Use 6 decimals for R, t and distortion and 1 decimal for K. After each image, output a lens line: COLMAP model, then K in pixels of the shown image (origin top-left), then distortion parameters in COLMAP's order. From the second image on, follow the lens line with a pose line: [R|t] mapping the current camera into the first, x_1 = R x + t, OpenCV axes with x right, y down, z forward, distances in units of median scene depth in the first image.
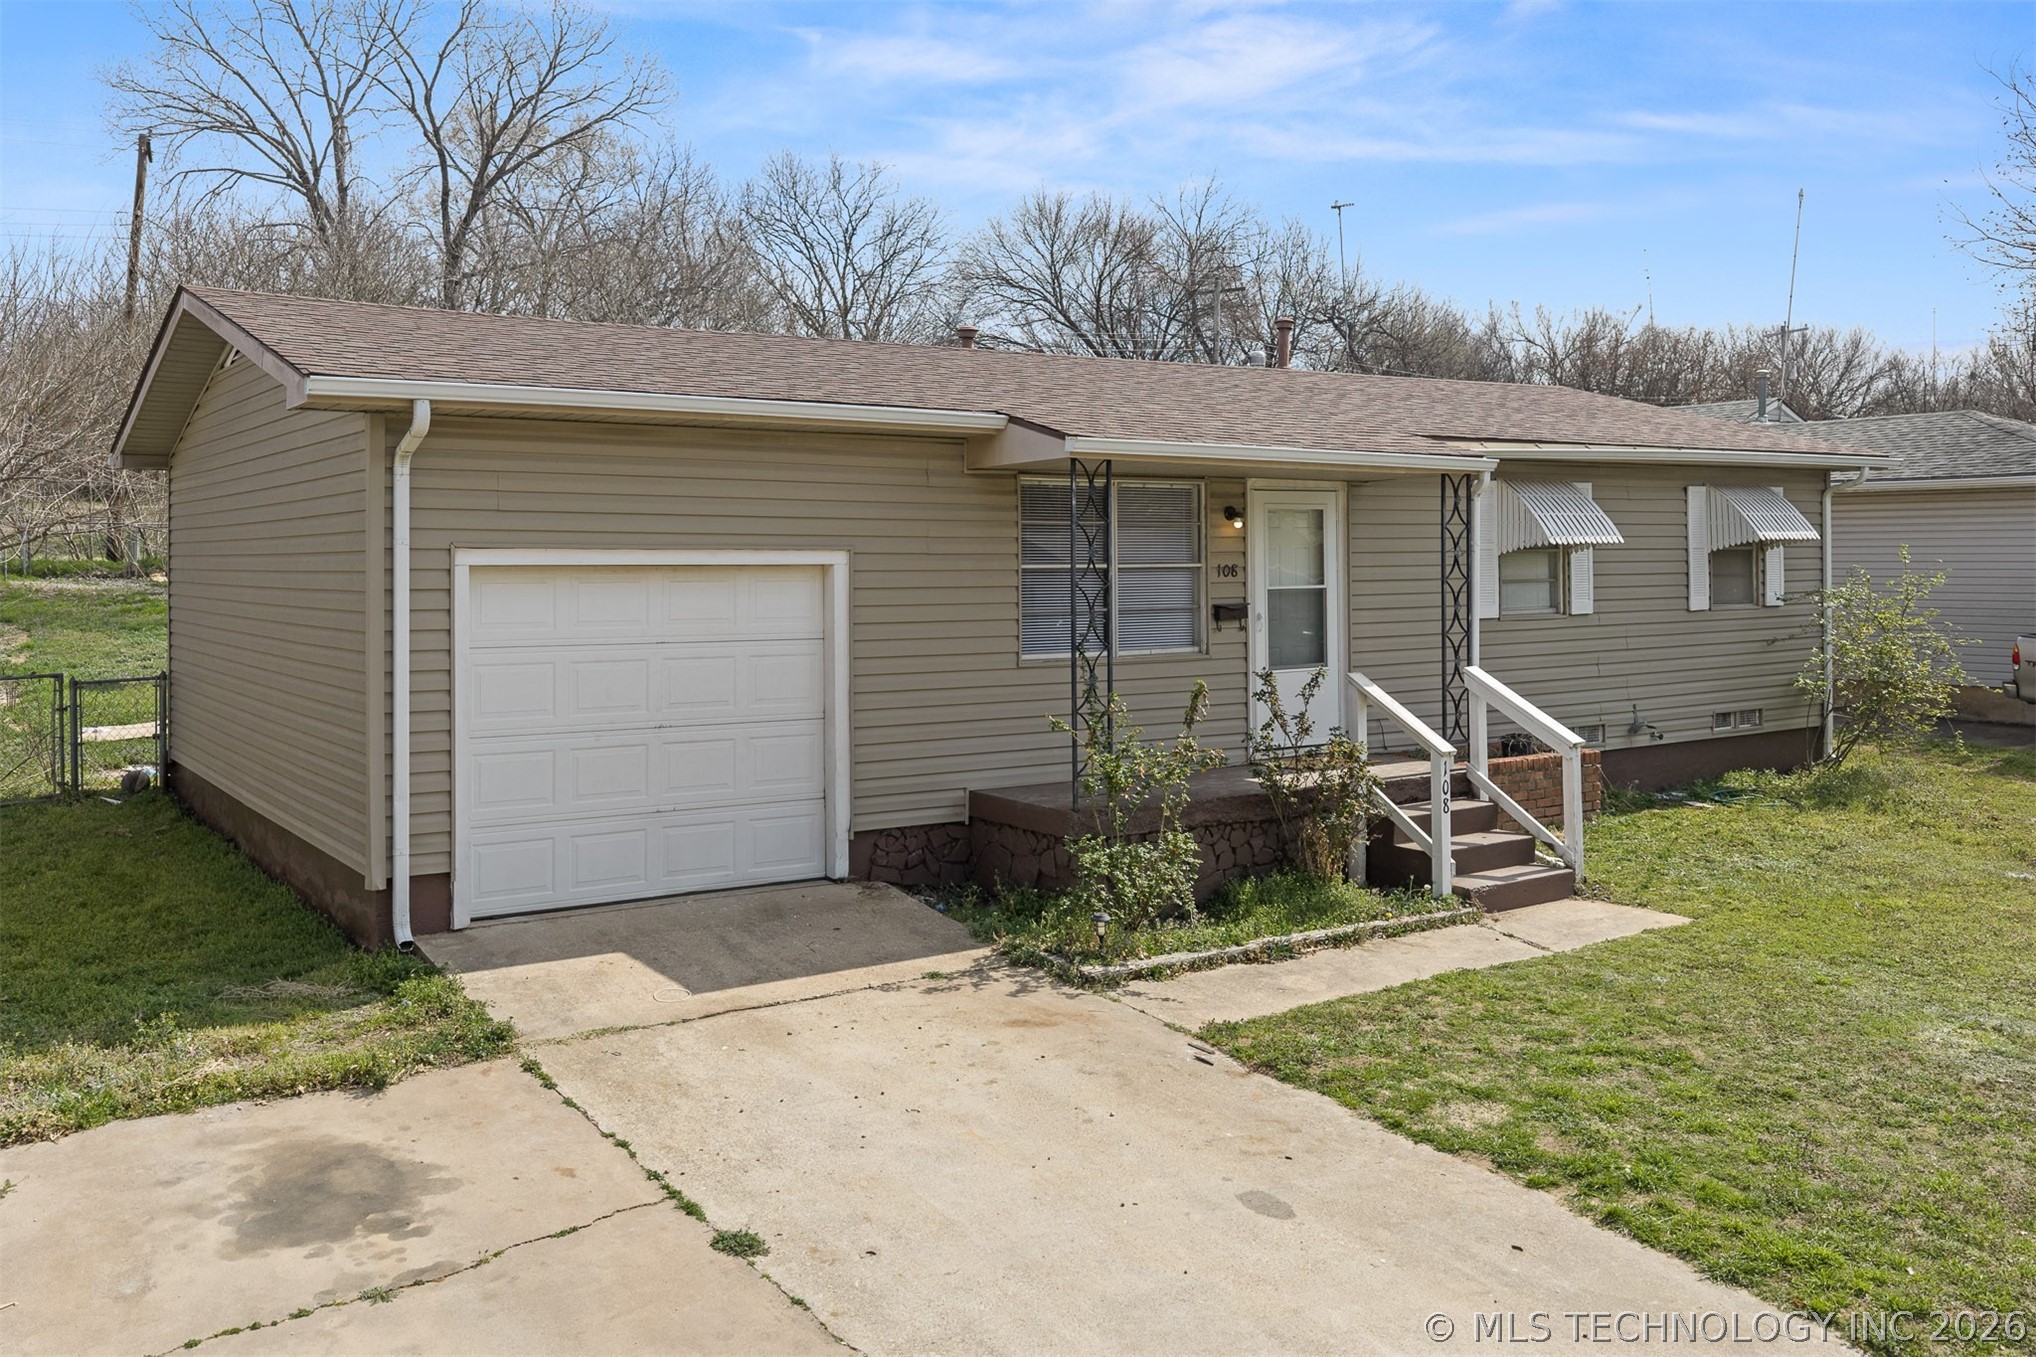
lens RADIAL K [[1719.4, 0, 1014.5], [0, 1719.4, 572.5], [0, 0, 1]] dist [0.015354, -0.001728]
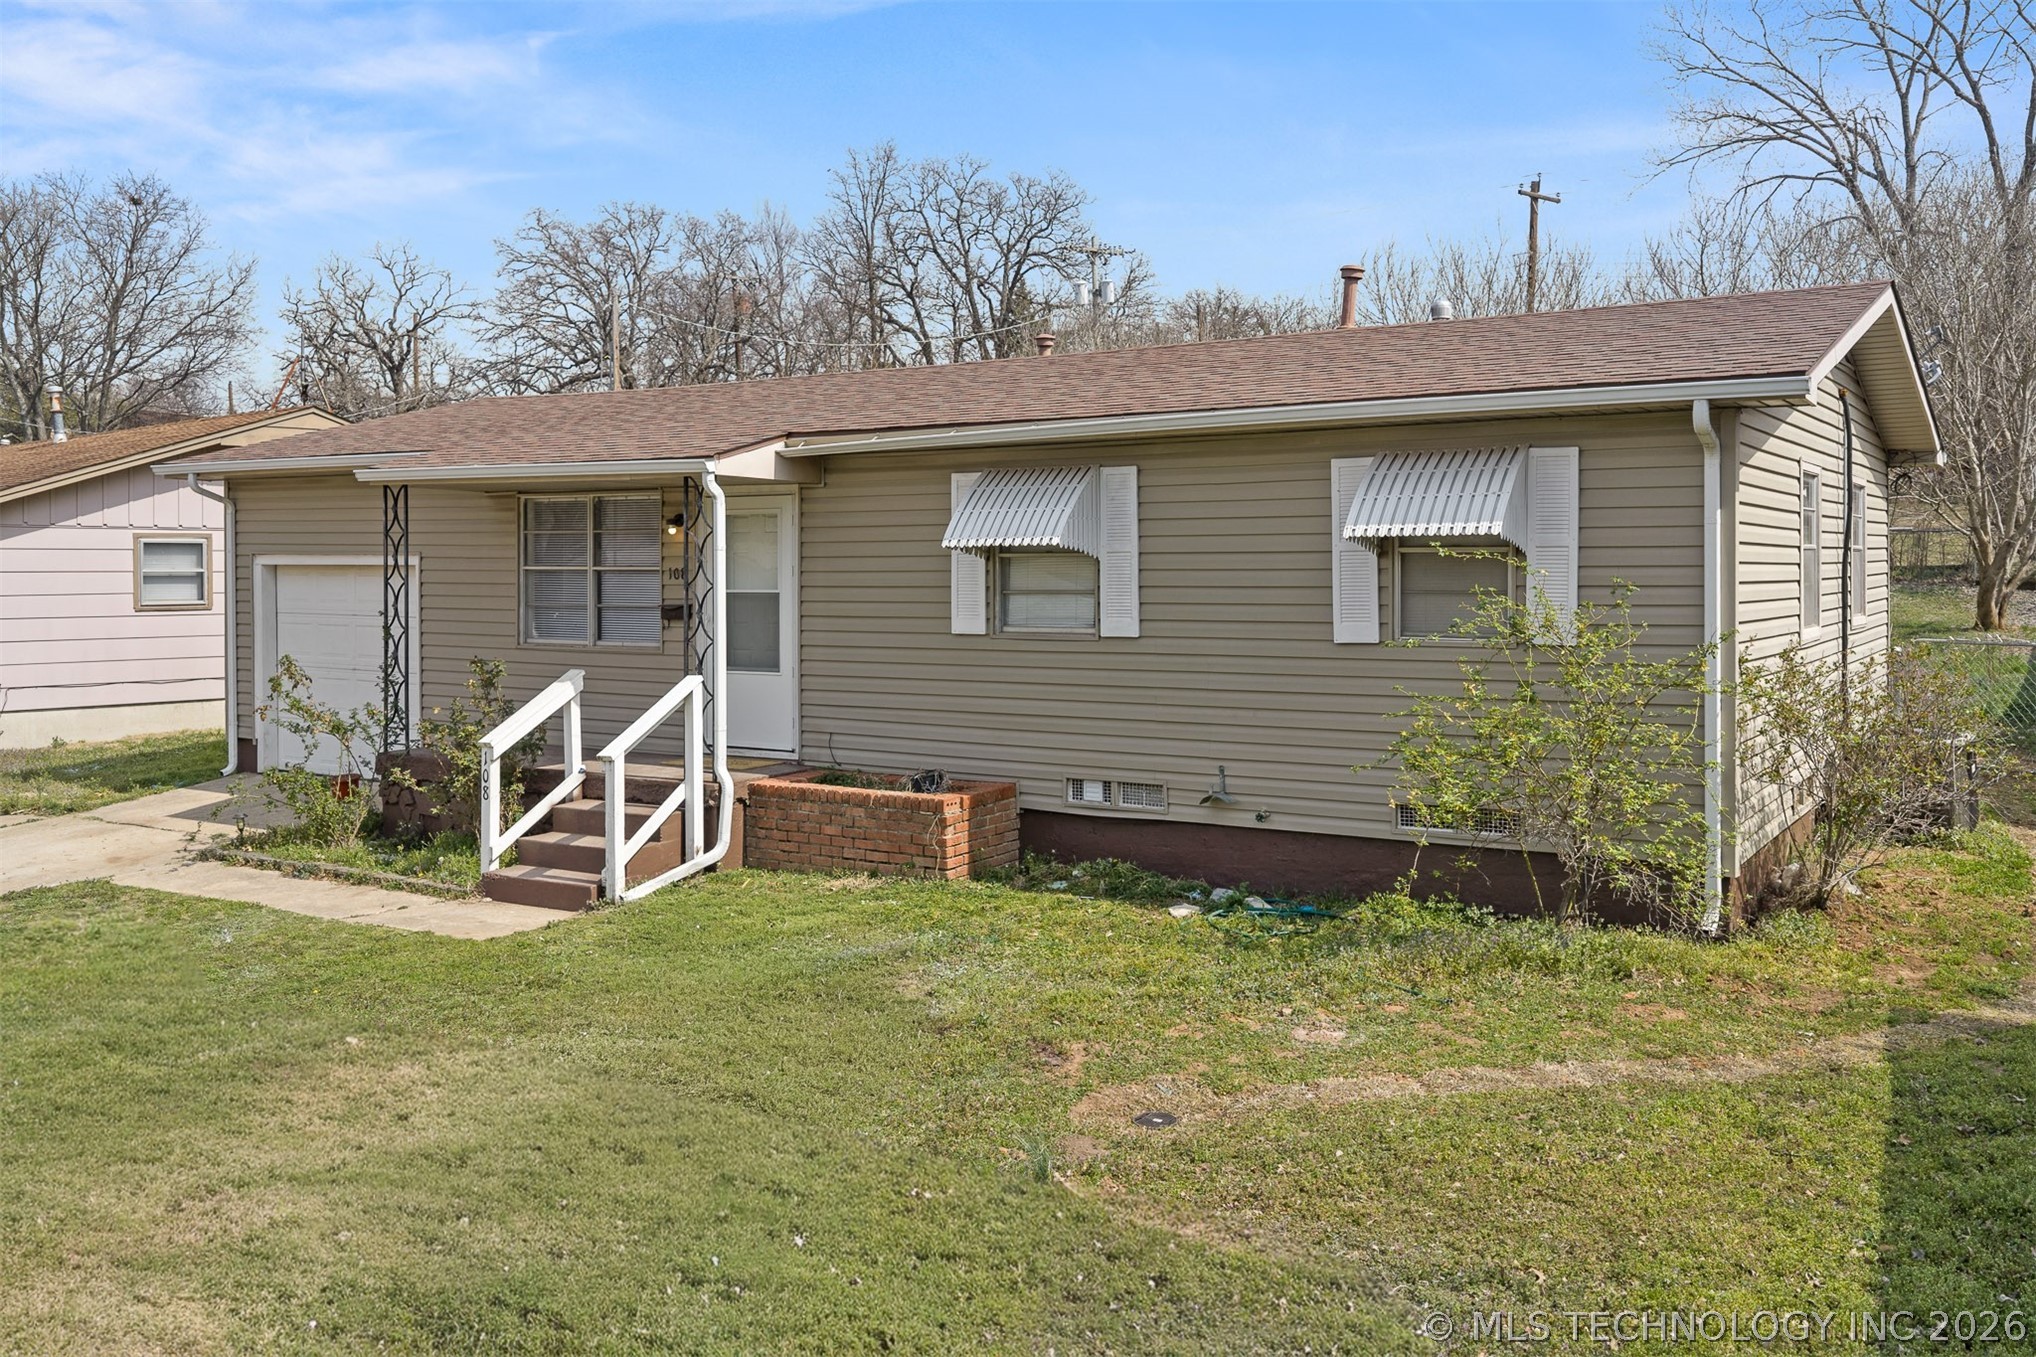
lens RADIAL K [[1719.4, 0, 1014.5], [0, 1719.4, 572.5], [0, 0, 1]] dist [0.015354, -0.001728]
pose [[0.398058, 0.008504, -0.917321, 1.190723], [-0.009886, 0.999939, 0.004979, -0.009282], [0.917307, 0.007087, 0.398118, 0.760809]]
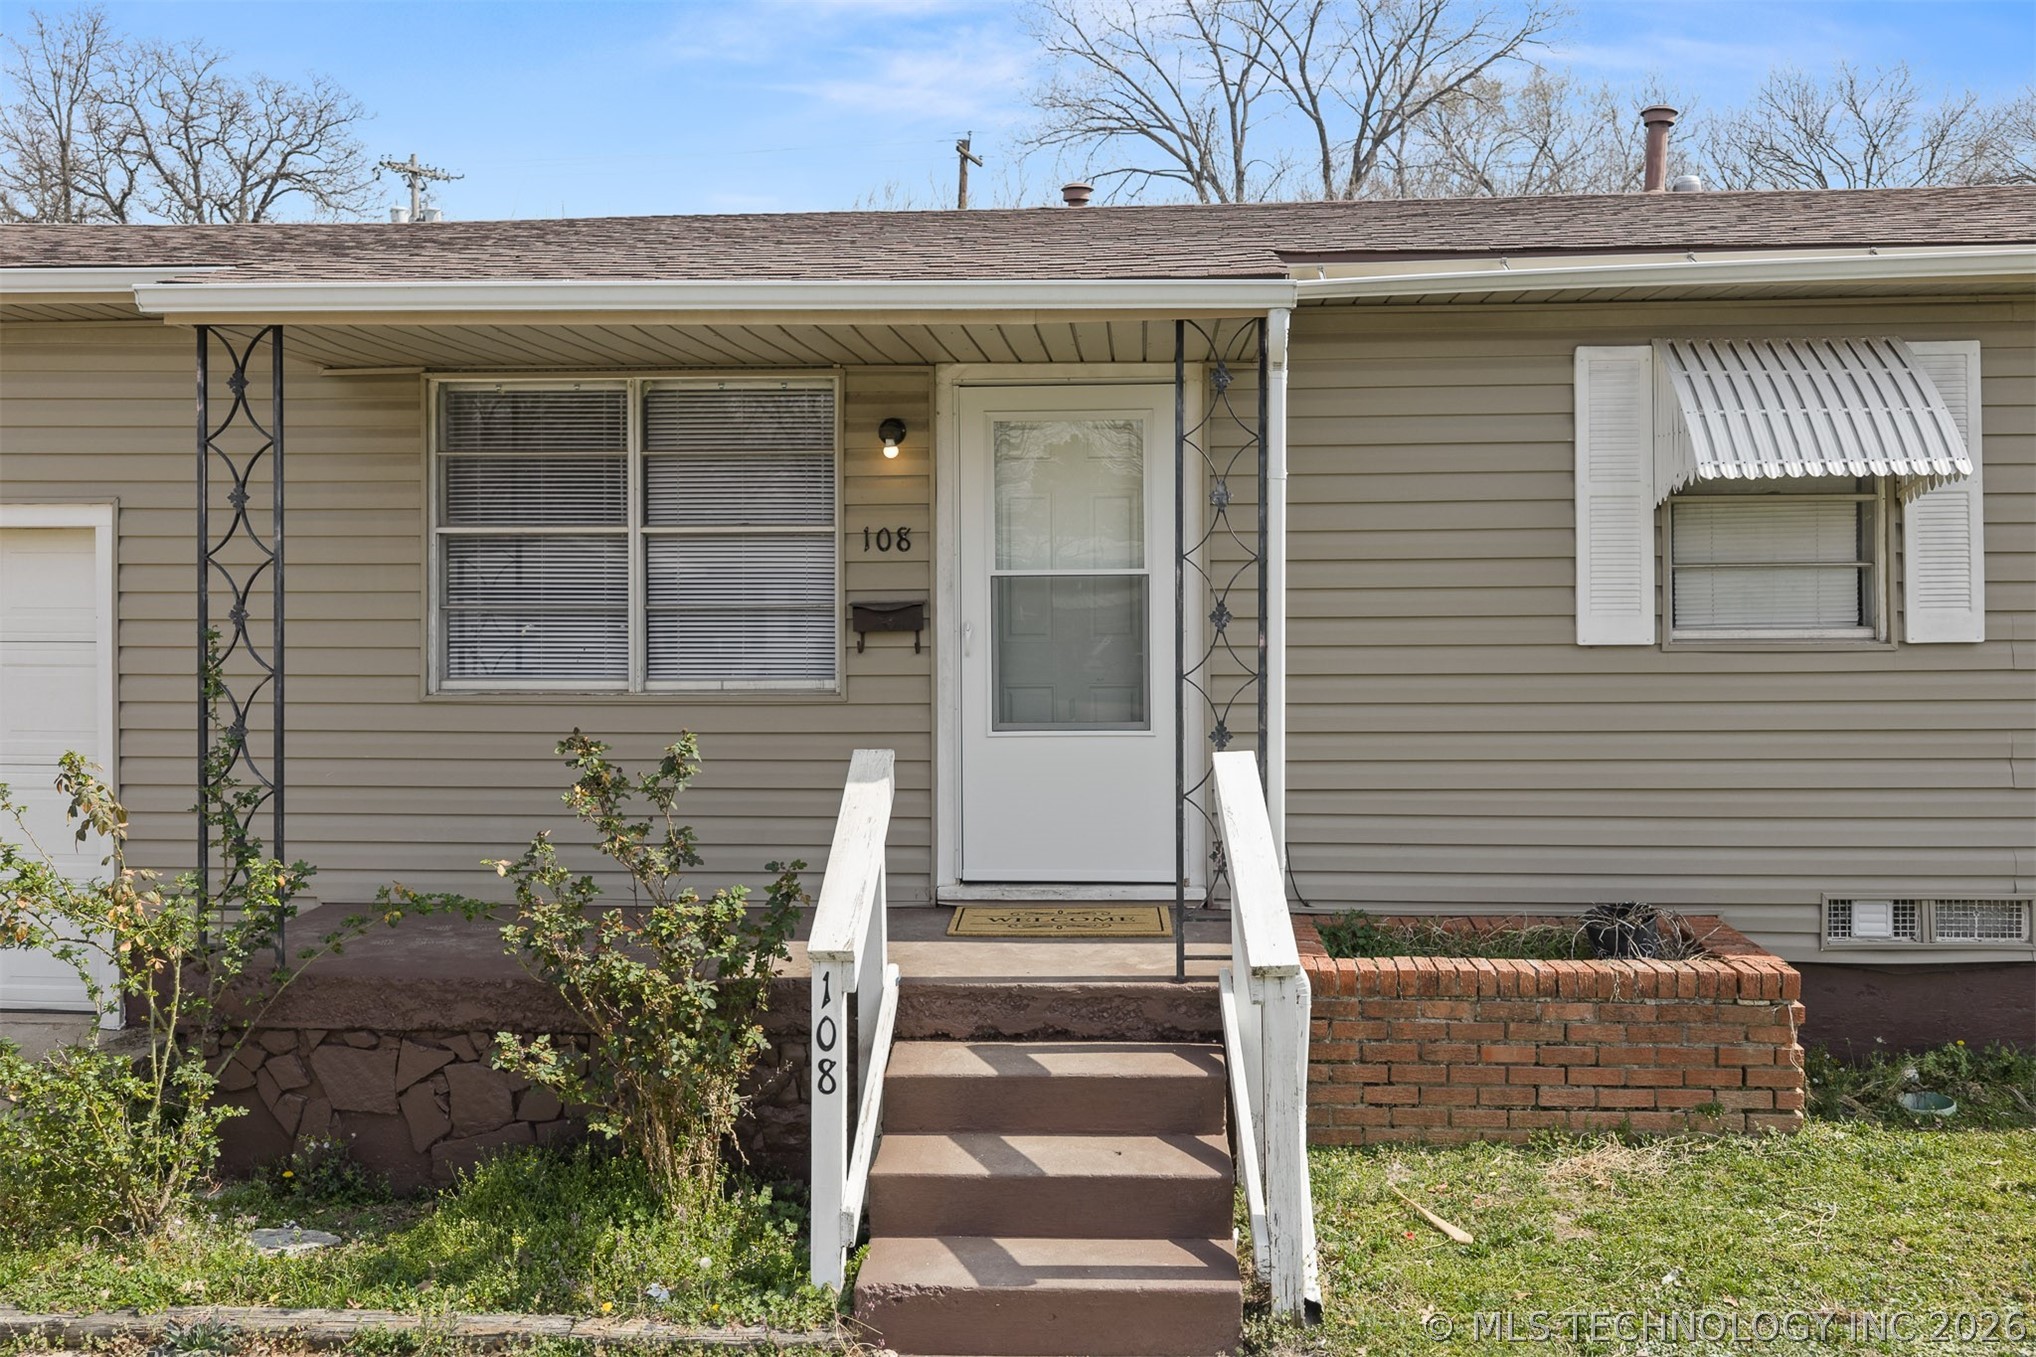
lens RADIAL K [[1747.4, 0, 1022.7], [0, 1747.4, 535.3], [0, 0, 1]] dist [-0.001963, -0.007497]
pose [[0.794500, -0.007338, -0.607219, 0.483168], [-0.004836, 0.999819, -0.018410, 0.007500], [0.607245, 0.017563, 0.794321, 0.593914]]
